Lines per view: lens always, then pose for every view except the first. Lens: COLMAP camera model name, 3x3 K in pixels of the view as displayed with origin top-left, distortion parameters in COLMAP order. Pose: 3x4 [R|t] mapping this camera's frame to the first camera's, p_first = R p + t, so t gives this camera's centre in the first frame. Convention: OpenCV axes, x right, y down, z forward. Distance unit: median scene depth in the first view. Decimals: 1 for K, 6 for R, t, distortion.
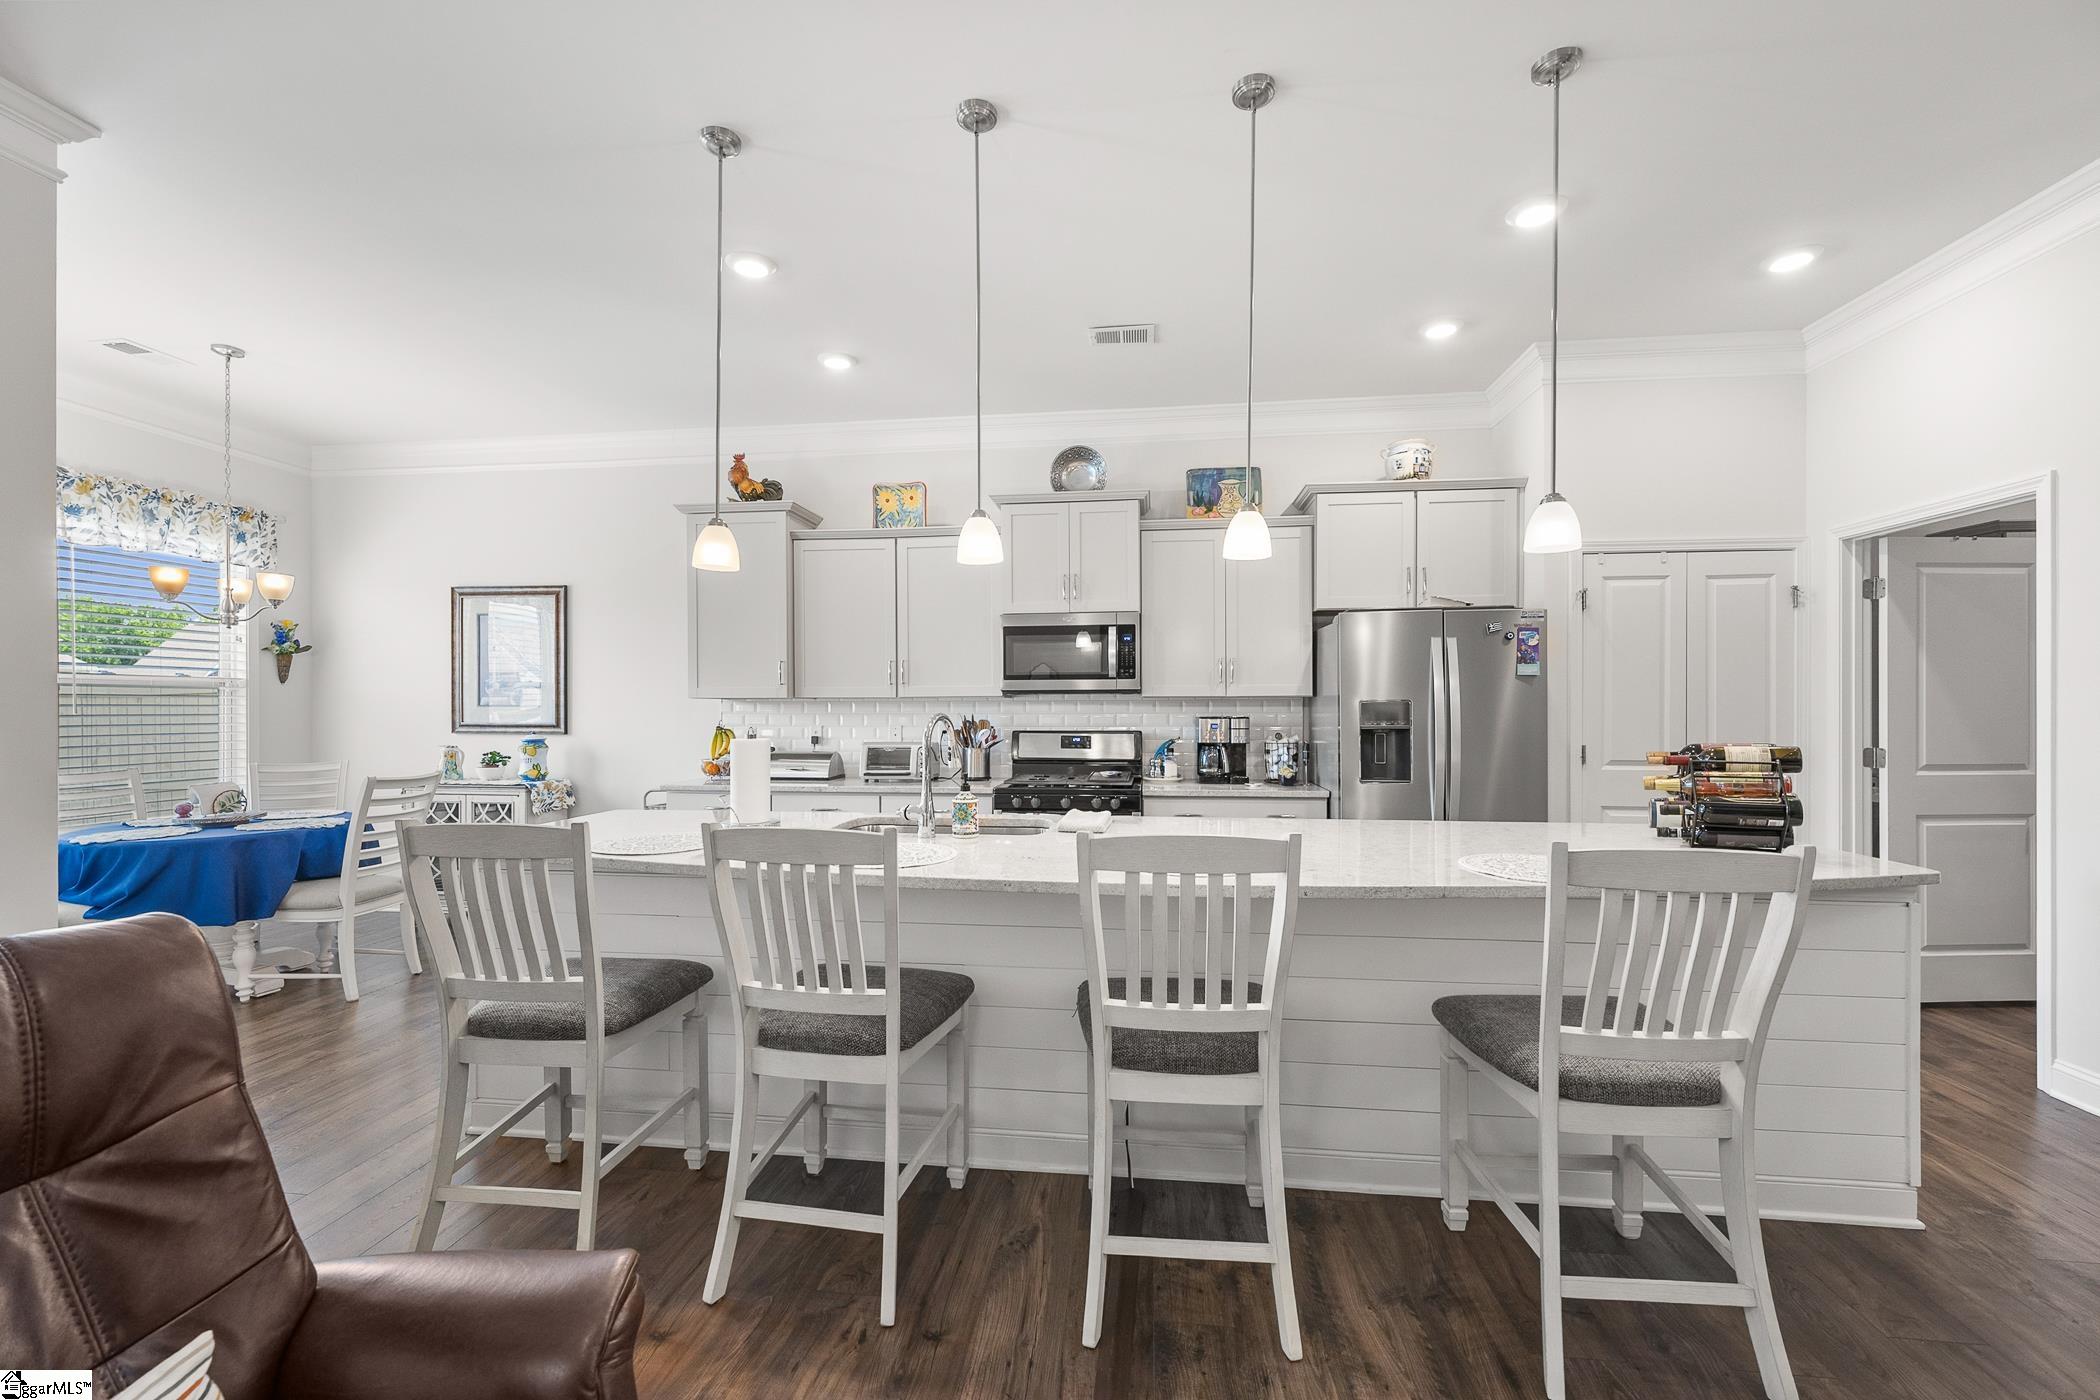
lens RADIAL K [[831.3, 0, 1061.2], [0, 831.3, 706.4], [0, 0, 1]] dist [0.009206, -0.000031]
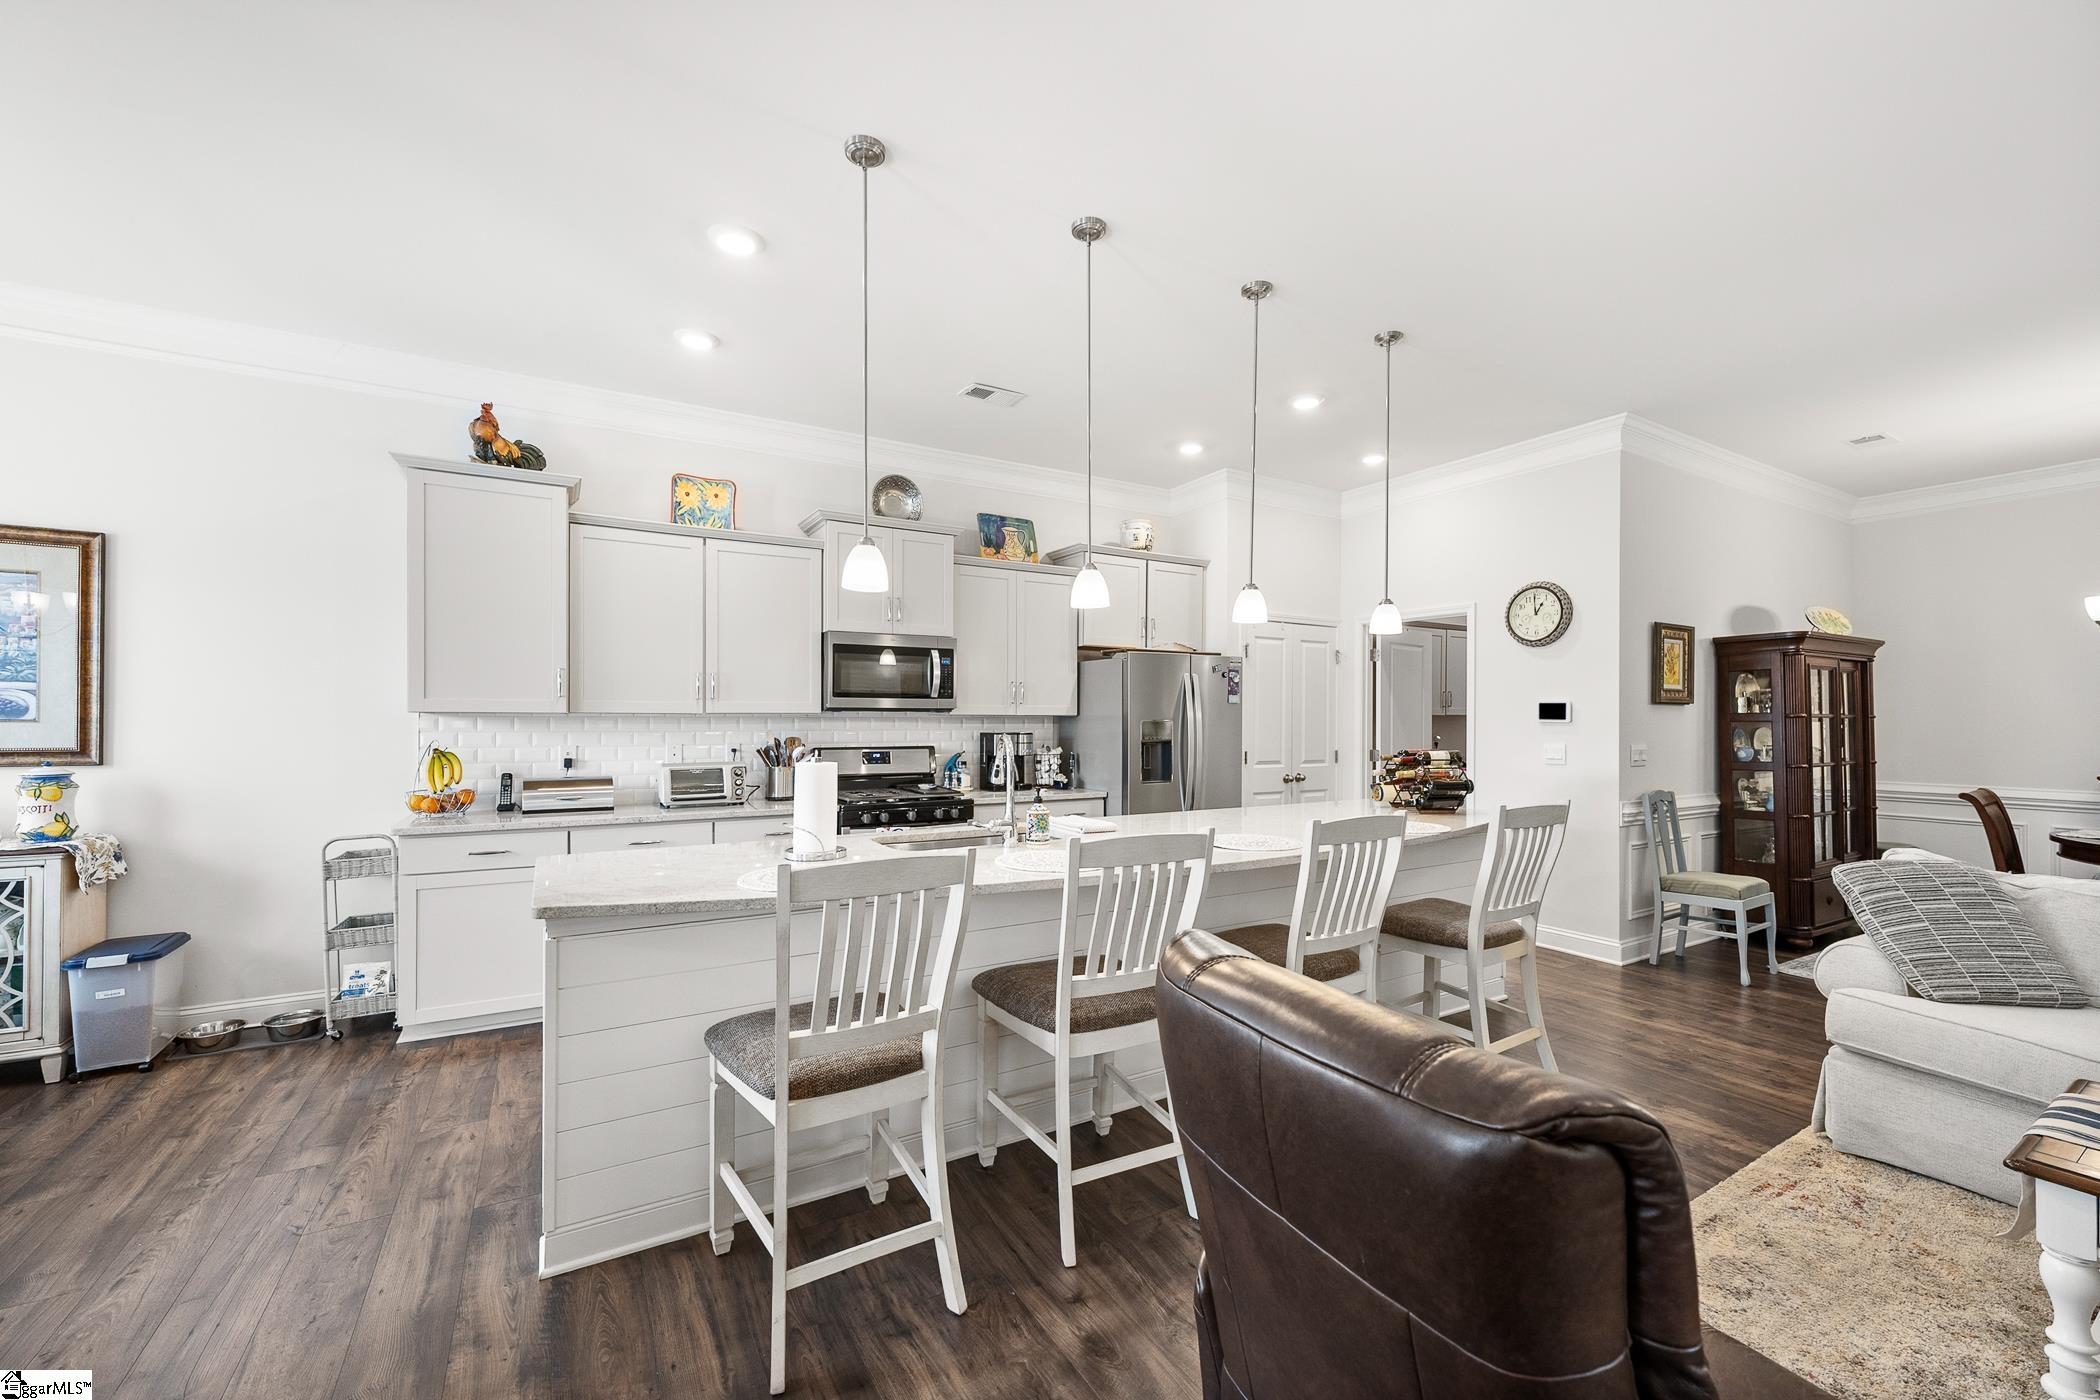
lens RADIAL K [[831.3, 0, 1062.4], [0, 831.3, 702.2], [0, 0, 1]] dist [0.009206, -0.000031]
pose [[0.796902, 0.017787, 0.603846, -0.433297], [-0.005628, 0.999742, -0.022021, -0.005150], [-0.604082, 0.014150, 0.796797, 0.042053]]
